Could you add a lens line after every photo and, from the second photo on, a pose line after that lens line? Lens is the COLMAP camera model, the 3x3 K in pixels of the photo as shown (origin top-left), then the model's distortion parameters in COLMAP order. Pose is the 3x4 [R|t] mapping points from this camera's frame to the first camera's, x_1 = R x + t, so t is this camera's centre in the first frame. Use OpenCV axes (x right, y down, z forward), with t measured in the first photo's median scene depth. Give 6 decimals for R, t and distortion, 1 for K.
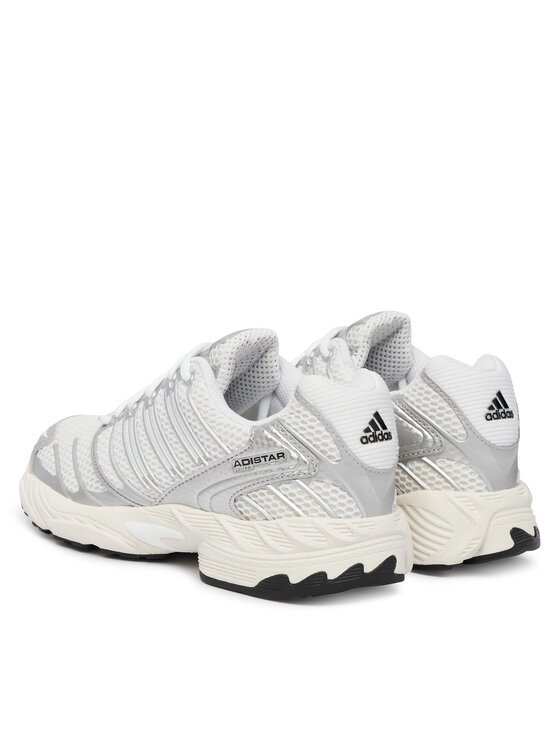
lens RADIAL K [[2118.9, 0, 280.0], [0, 2118.9, 373.0], [0, 0, 1]] dist [-0.690640, 0.201628]
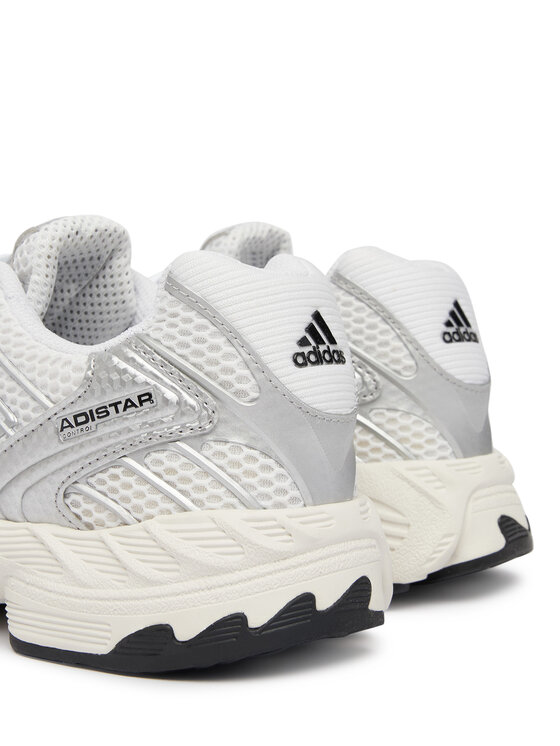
lens RADIAL K [[1353.2, 0, 280.0], [0, 1353.2, 373.0], [0, 0, 1]] dist [-0.099134, 0.036878]
pose [[0.992092, -0.050562, 0.114878, -0.004796], [0.063556, 0.991626, -0.112419, 0.072815], [-0.108232, 0.118831, 0.986998, 0.656709]]
